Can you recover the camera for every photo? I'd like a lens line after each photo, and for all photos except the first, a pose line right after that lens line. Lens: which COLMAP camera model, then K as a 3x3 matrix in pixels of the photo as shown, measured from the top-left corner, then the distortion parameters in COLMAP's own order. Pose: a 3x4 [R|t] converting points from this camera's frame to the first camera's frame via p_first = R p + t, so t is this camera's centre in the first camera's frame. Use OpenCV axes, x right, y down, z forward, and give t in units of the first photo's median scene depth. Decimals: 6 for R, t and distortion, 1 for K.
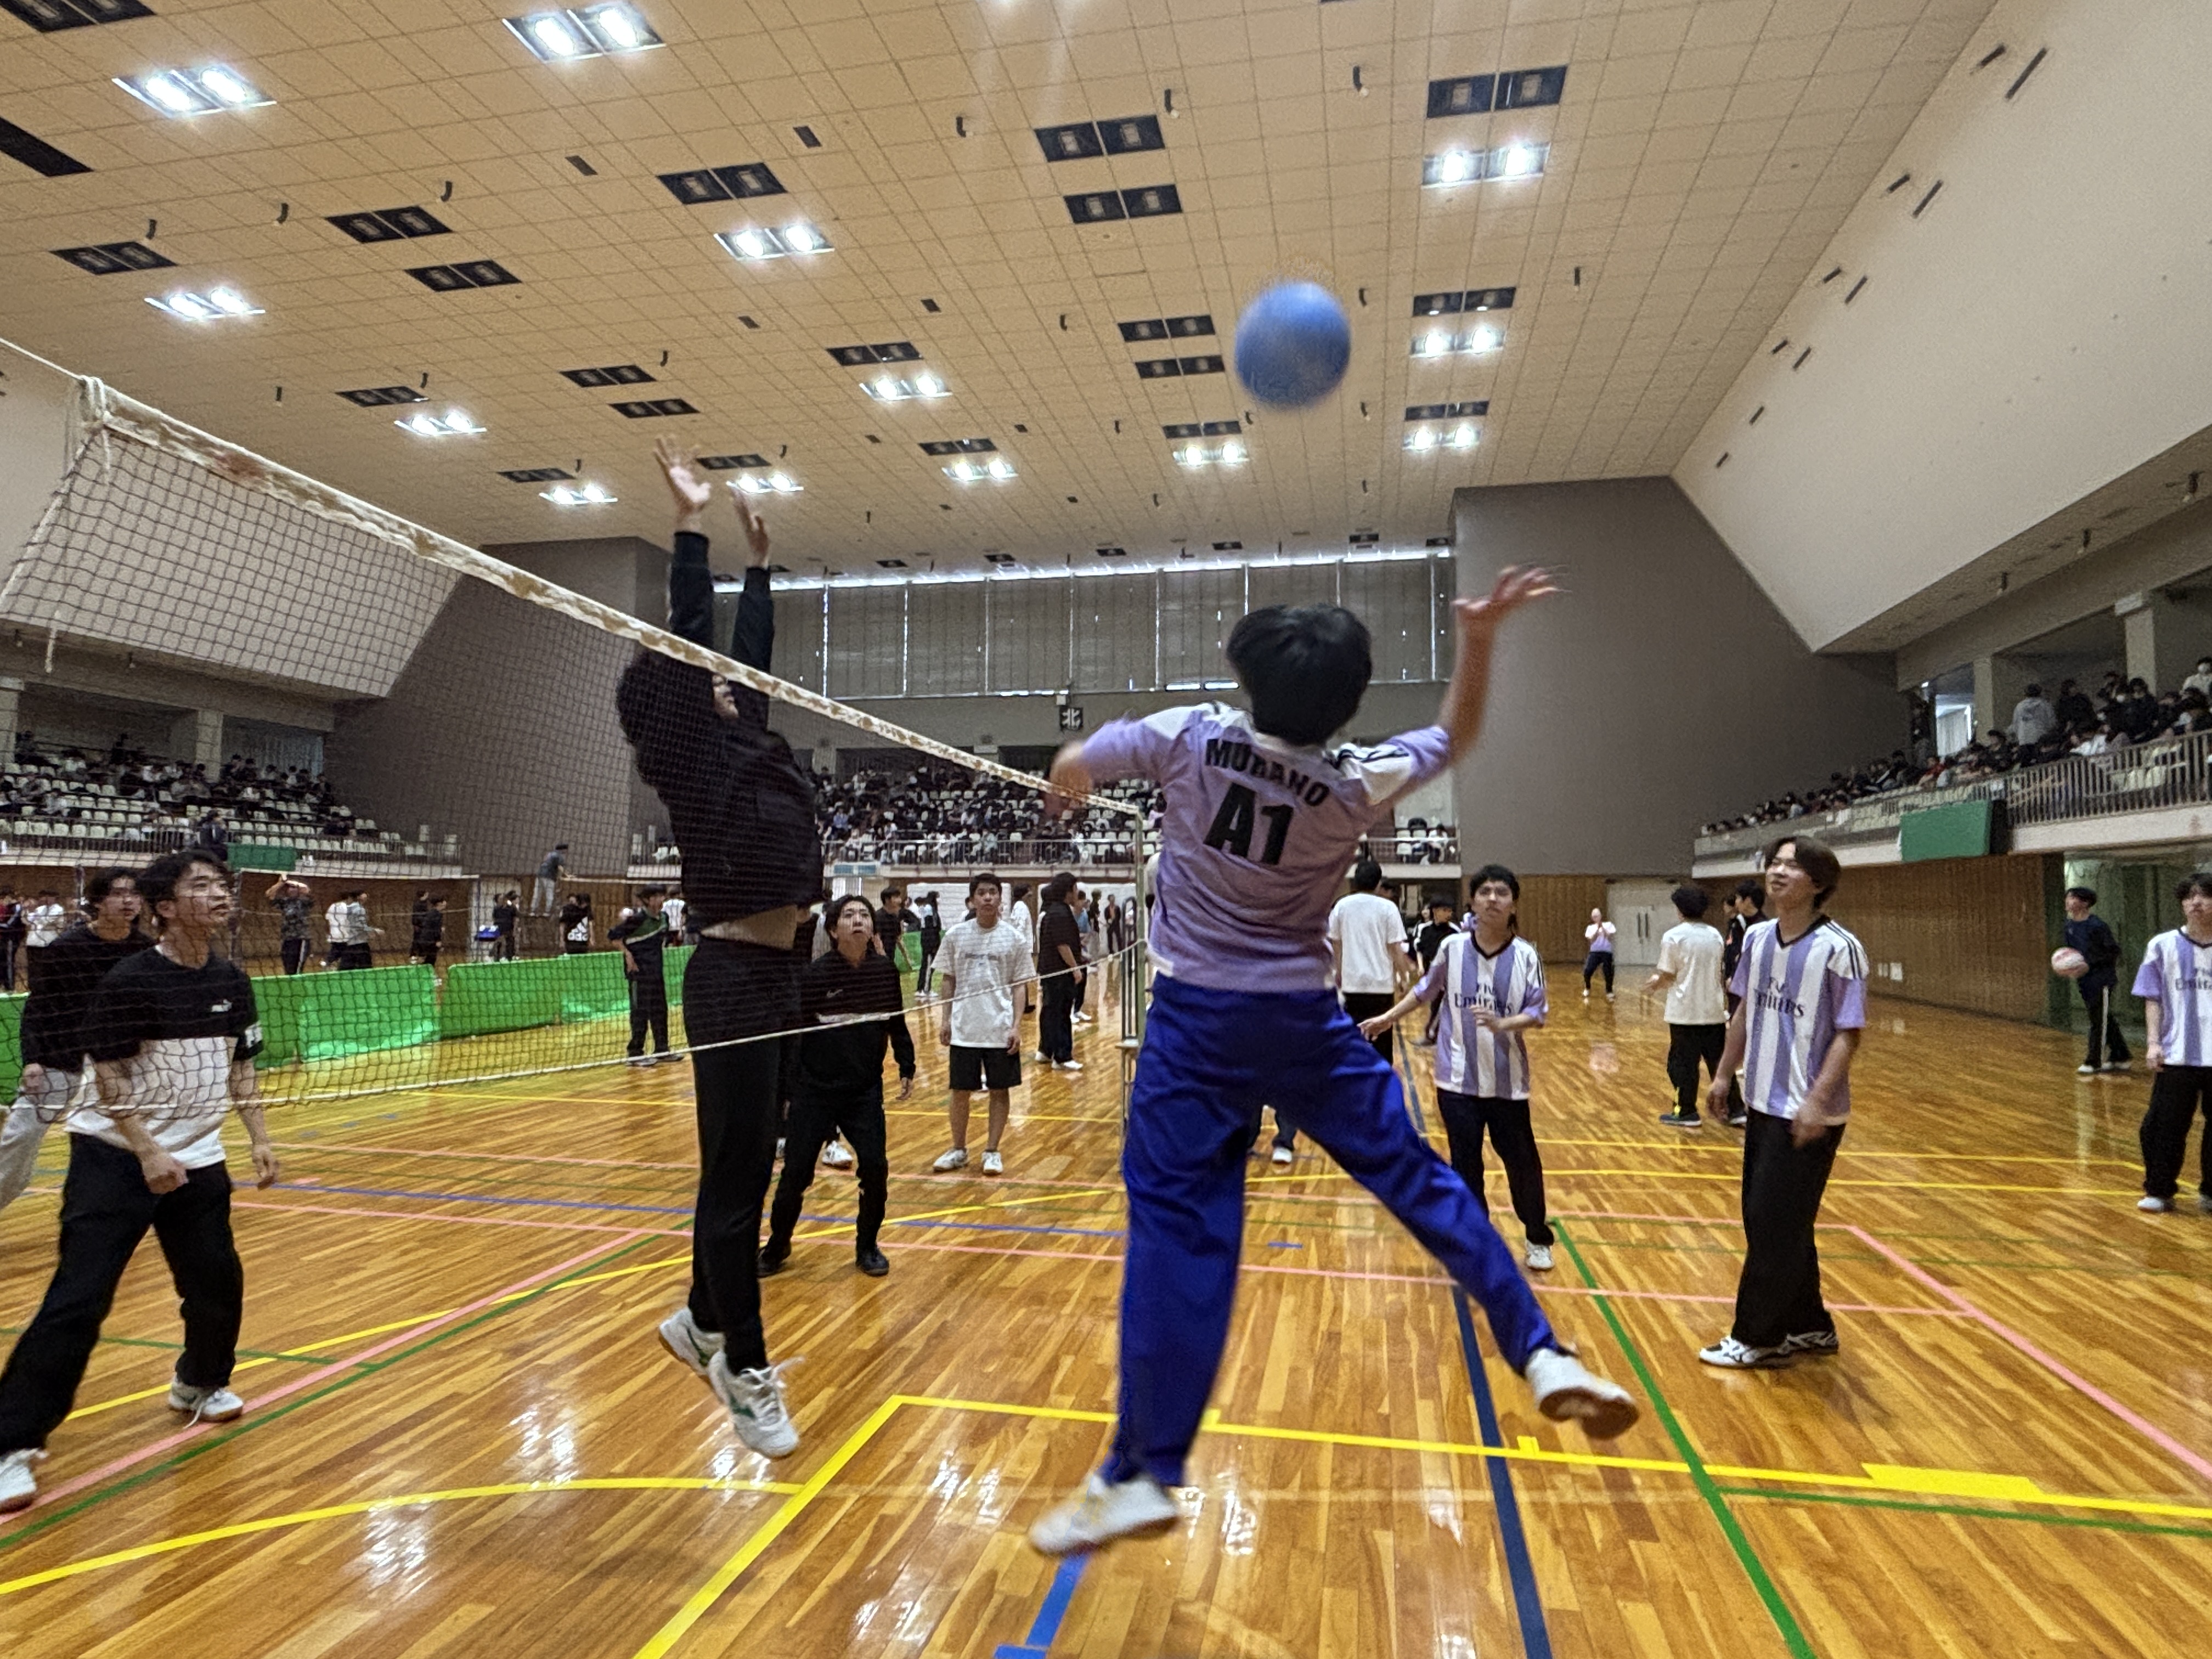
lens RADIAL K [[1294.4, 0, 1107.3], [0, 1294.4, 832.8], [0, 0, 1]] dist [-0.000619, -0.000164]
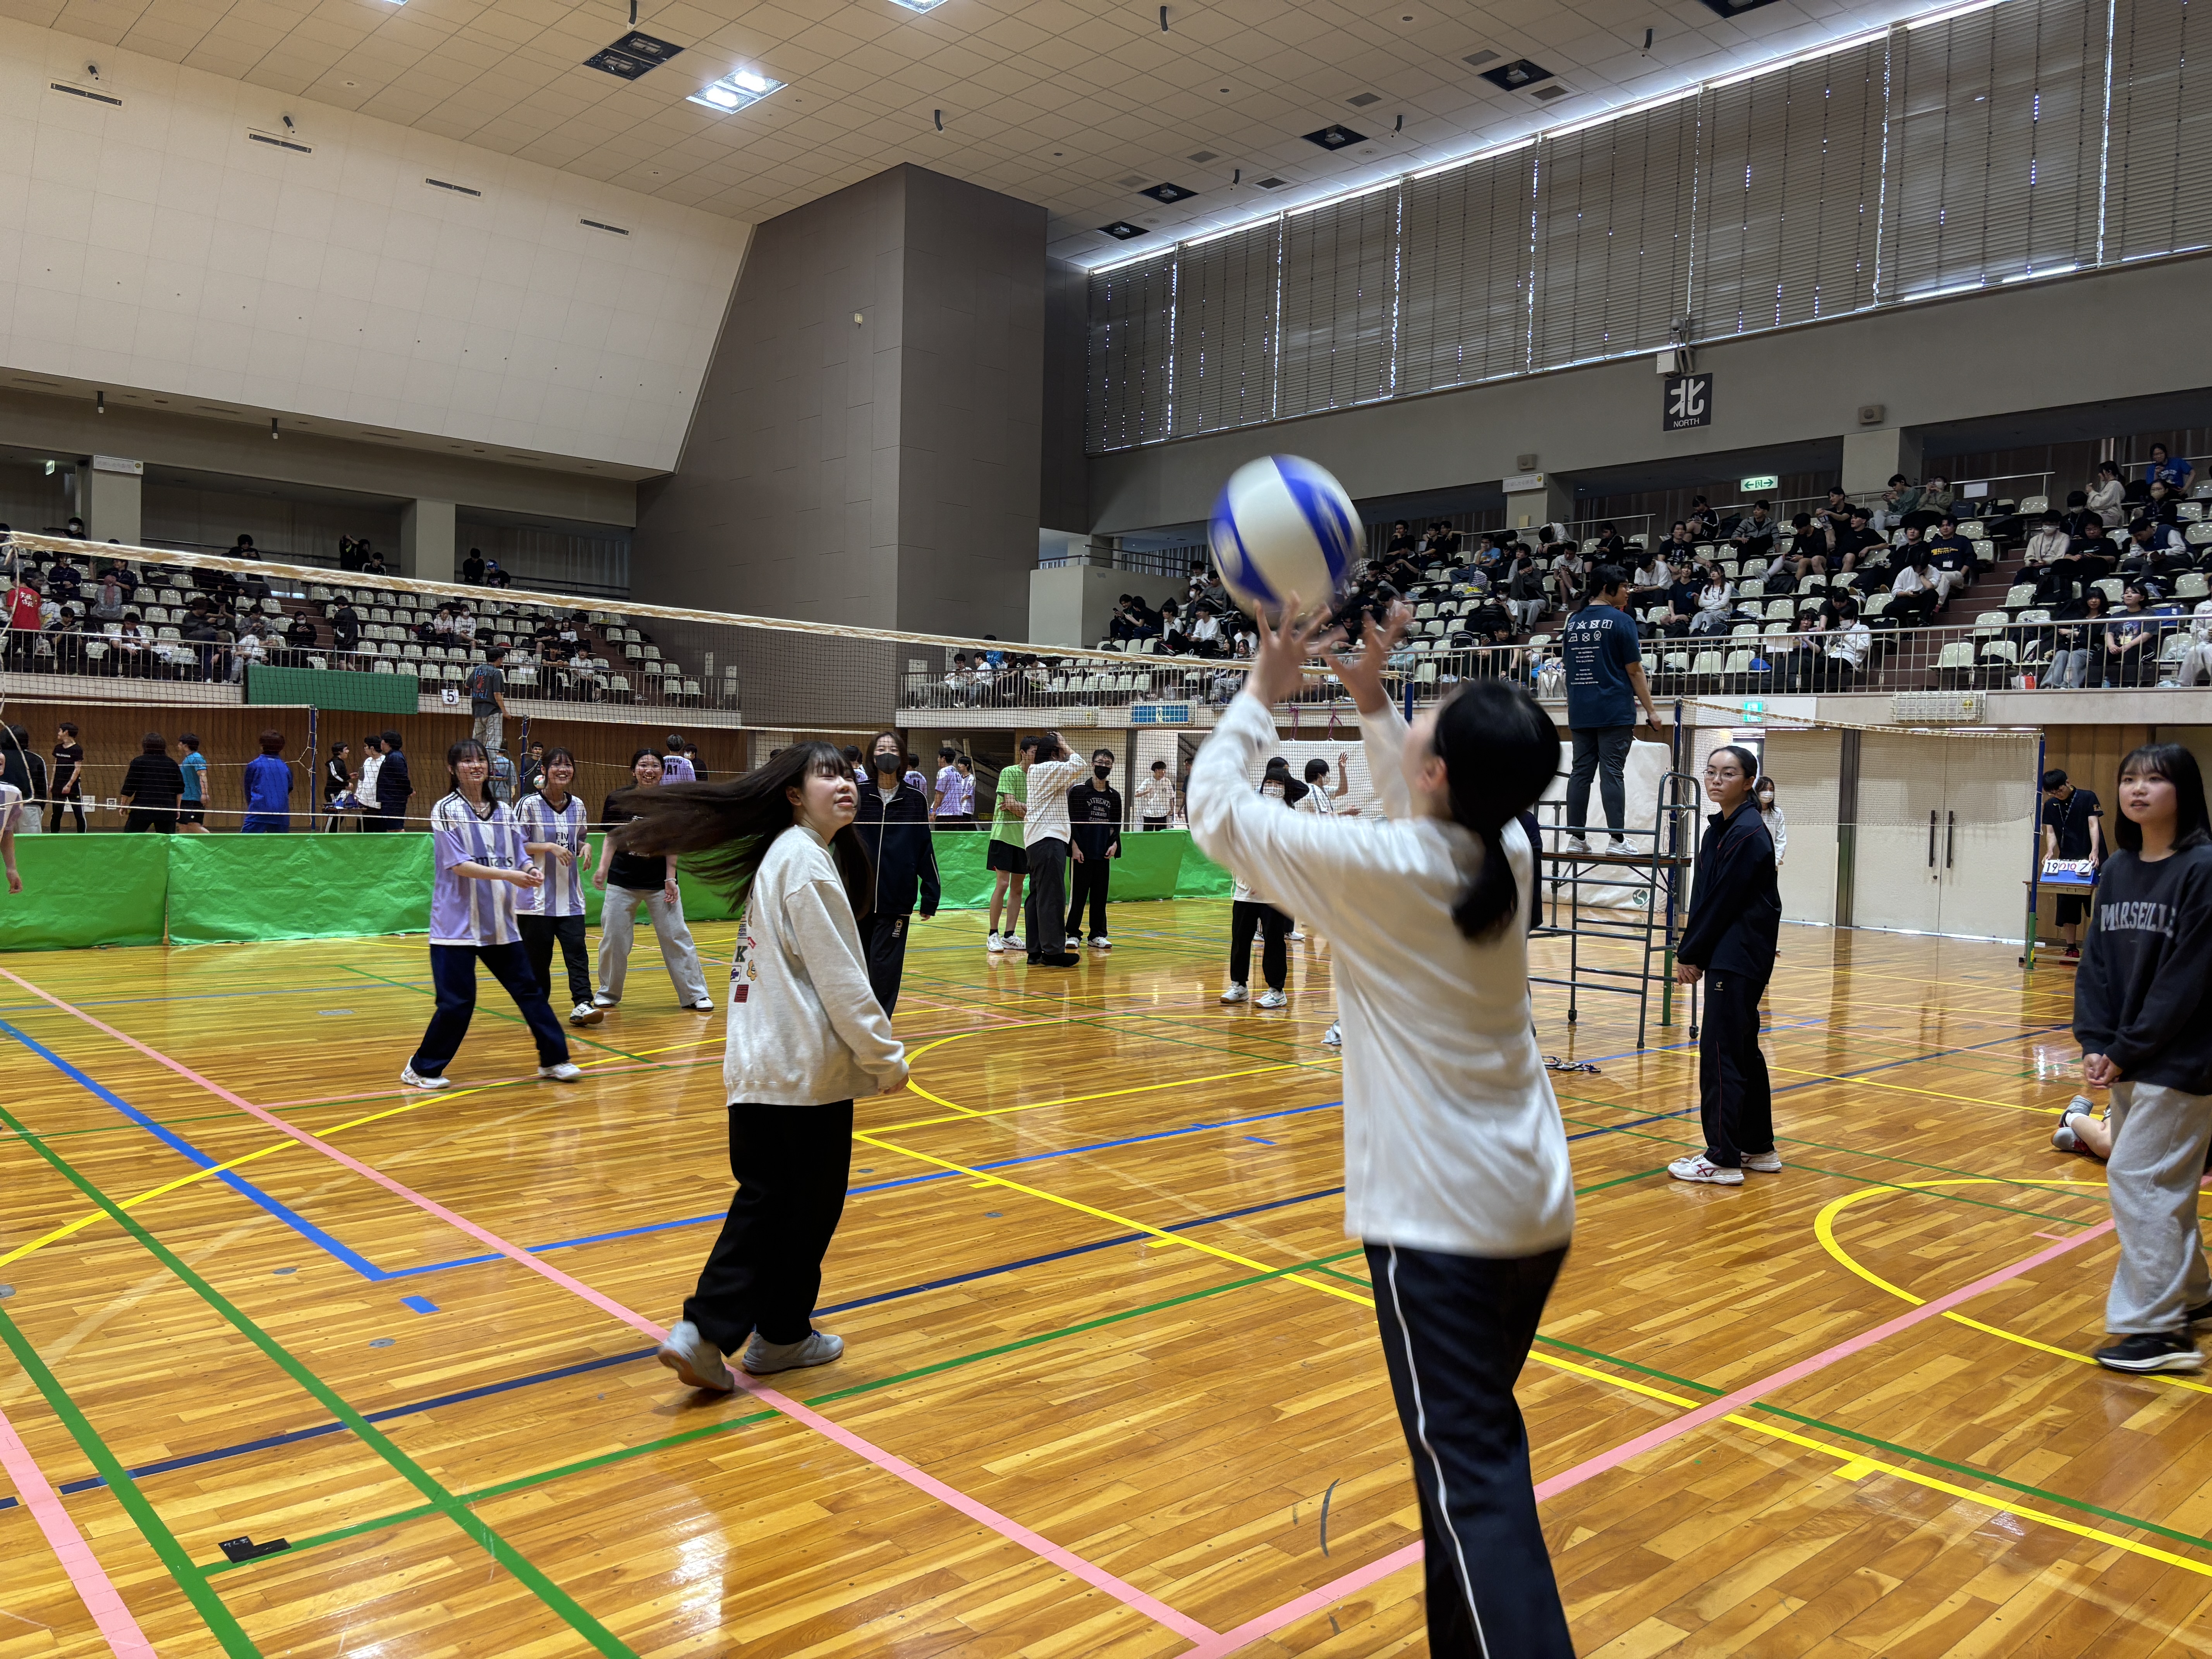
lens RADIAL K [[1667.4, 0, 1105.2], [0, 1667.4, 820.1], [0, 0, 1]] dist [0.010836, 0.003377]
pose [[0.809956, 0.037440, -0.585295, 0.170387], [0.005500, 0.997432, 0.071414, 0.020988], [0.586465, -0.061062, 0.807670, 0.386340]]
